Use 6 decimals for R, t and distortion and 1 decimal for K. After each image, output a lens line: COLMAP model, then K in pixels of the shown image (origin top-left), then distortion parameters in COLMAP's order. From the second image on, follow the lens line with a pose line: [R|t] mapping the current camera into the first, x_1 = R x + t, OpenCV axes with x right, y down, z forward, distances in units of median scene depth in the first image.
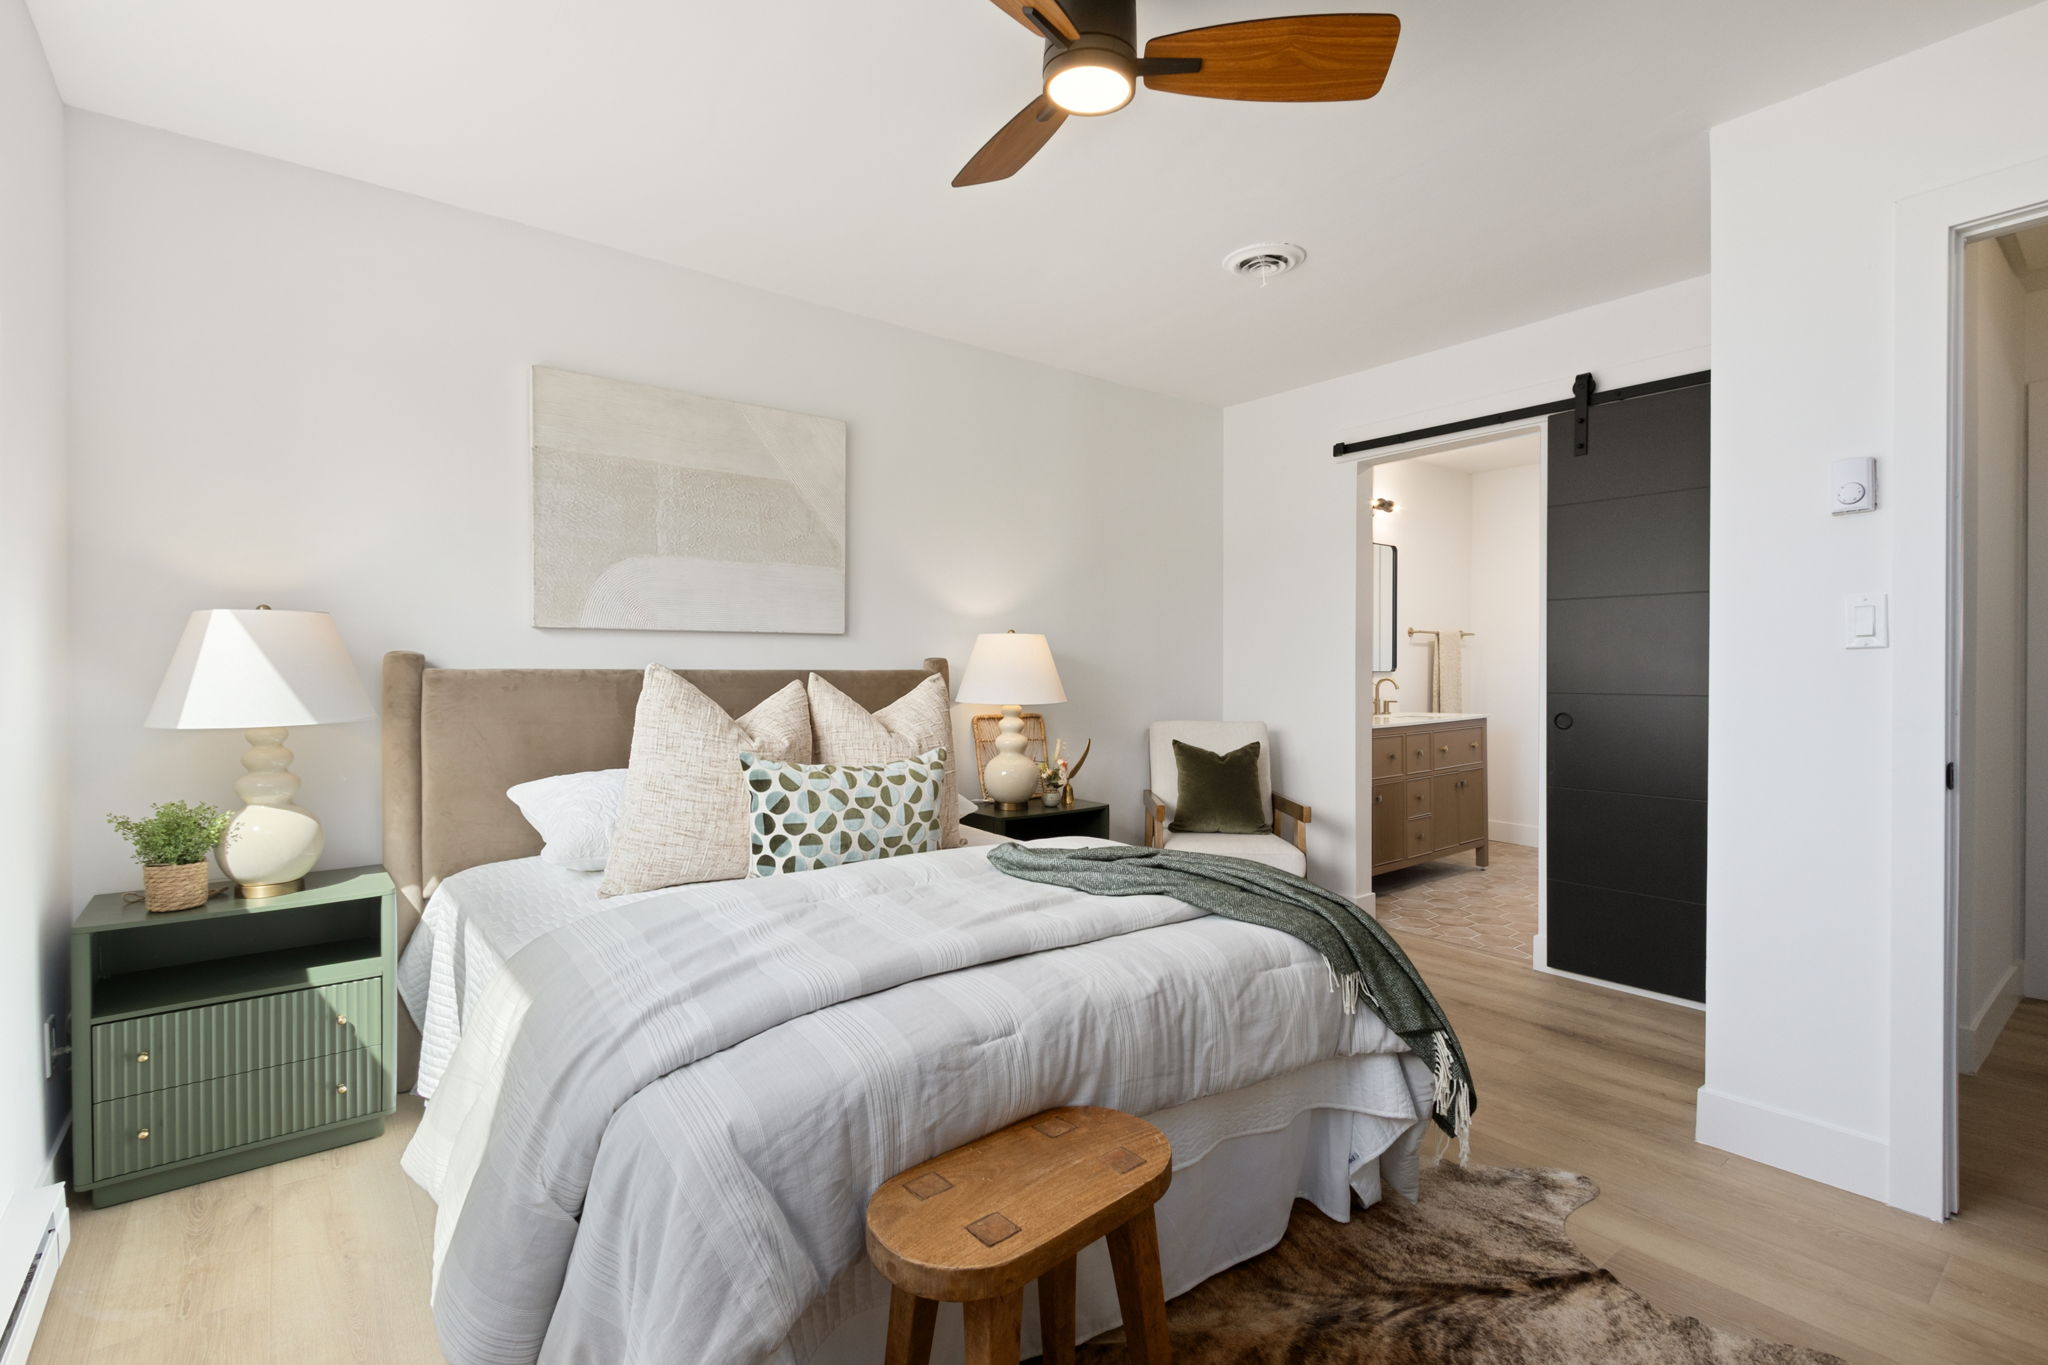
lens RADIAL K [[939.2, 0, 1017.9], [0, 939.2, 676.9], [0, 0, 1]] dist [0.002695, 0.000129]
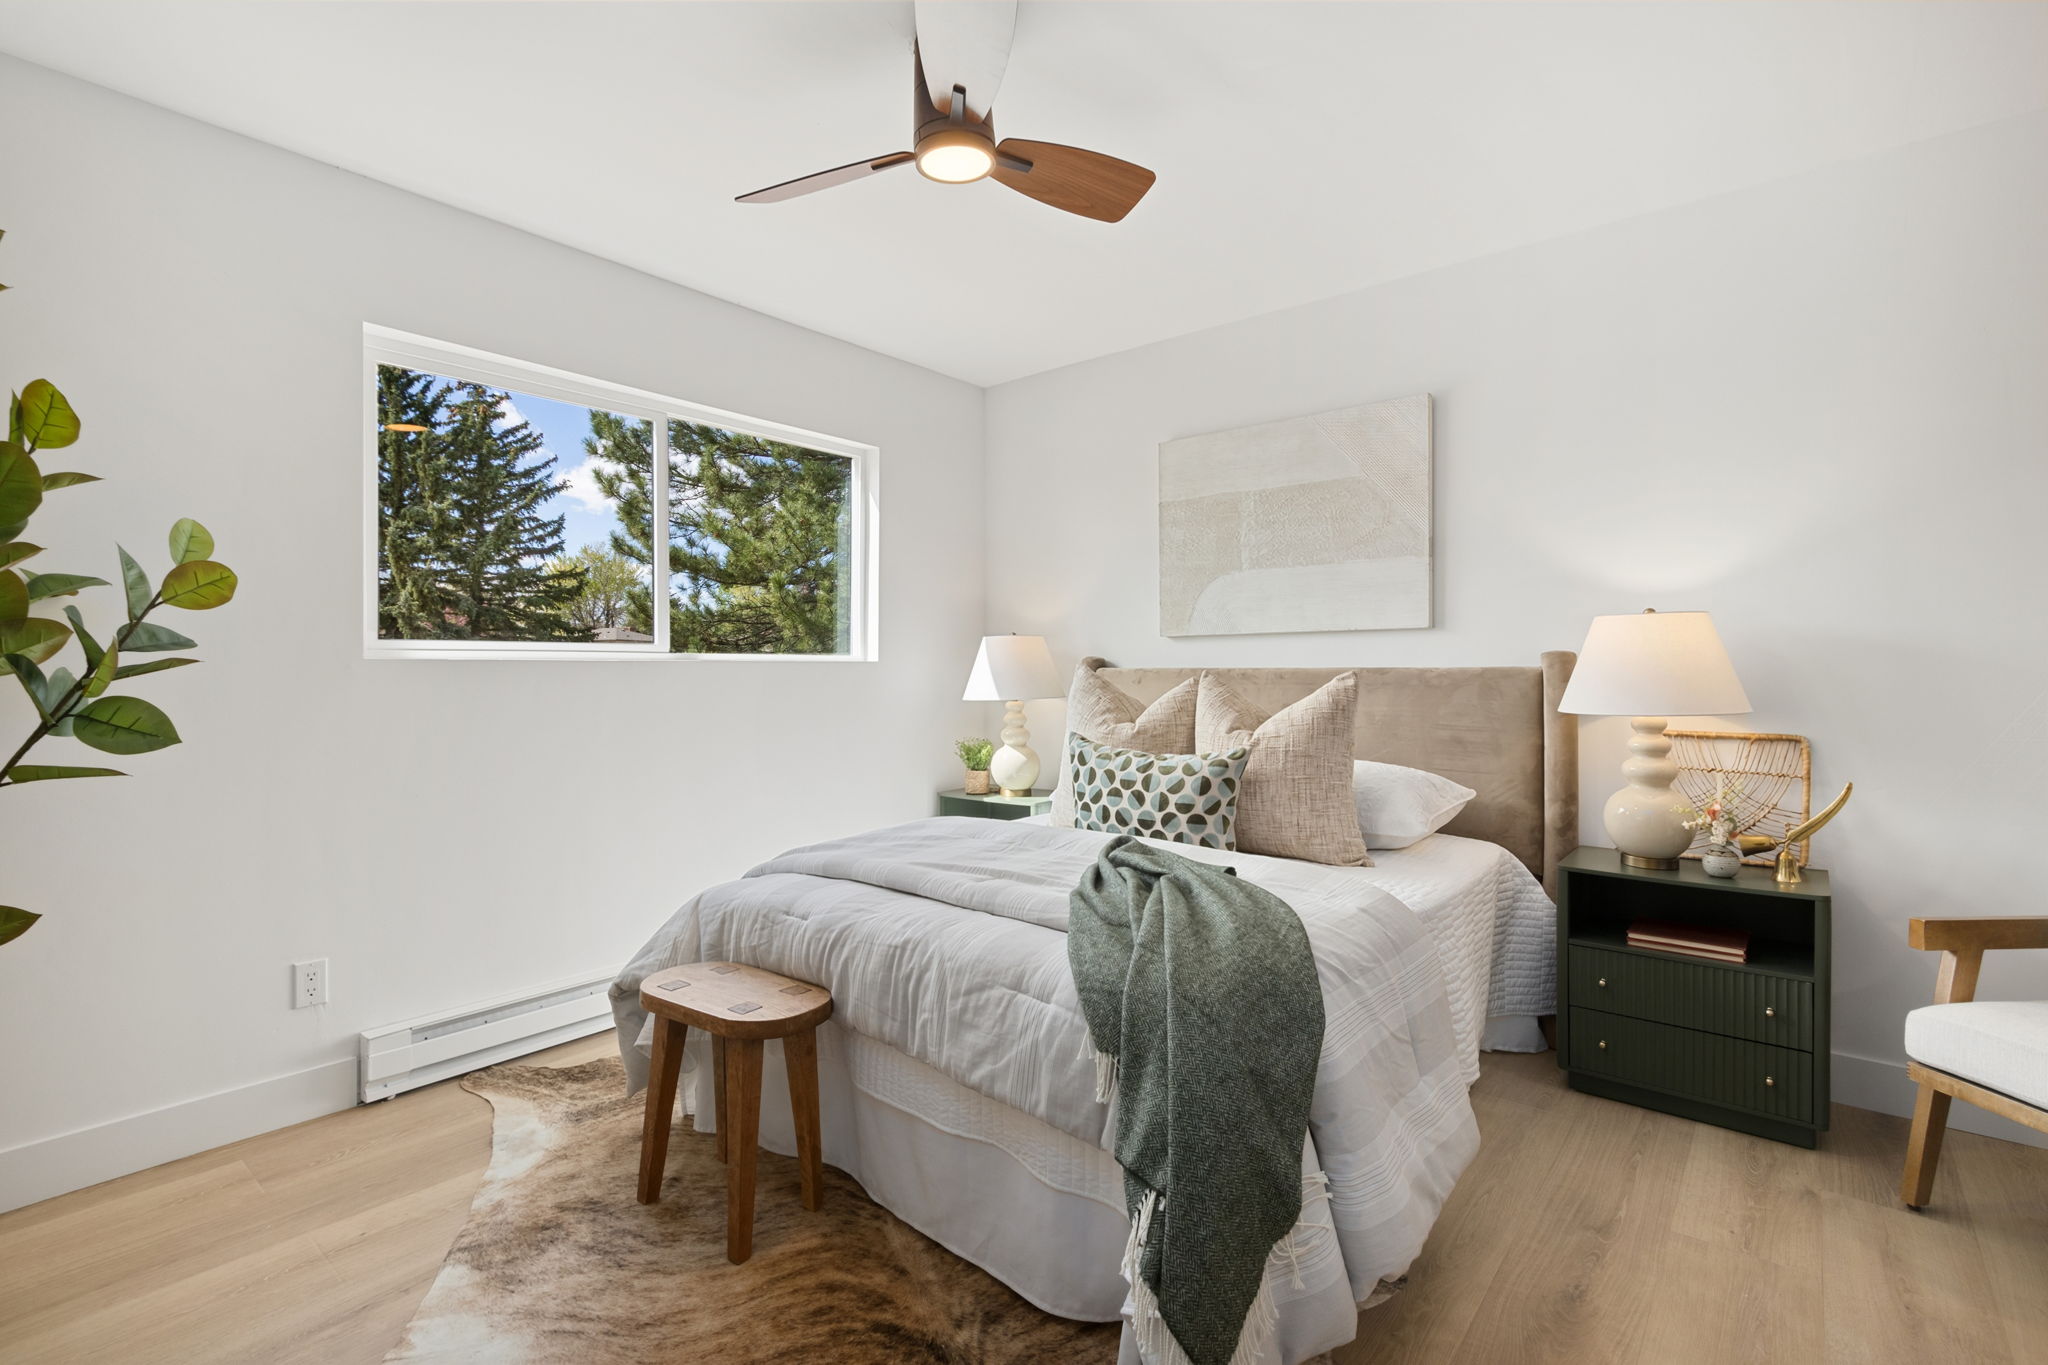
lens RADIAL K [[939.2, 0, 1028.6], [0, 939.2, 675.9], [0, 0, 1]] dist [0.002695, 0.000129]
pose [[0.206656, 0.003767, -0.978406, 0.934115], [-0.003495, 0.999989, 0.003111, -0.000753], [0.978407, 0.002777, 0.206667, 0.653776]]
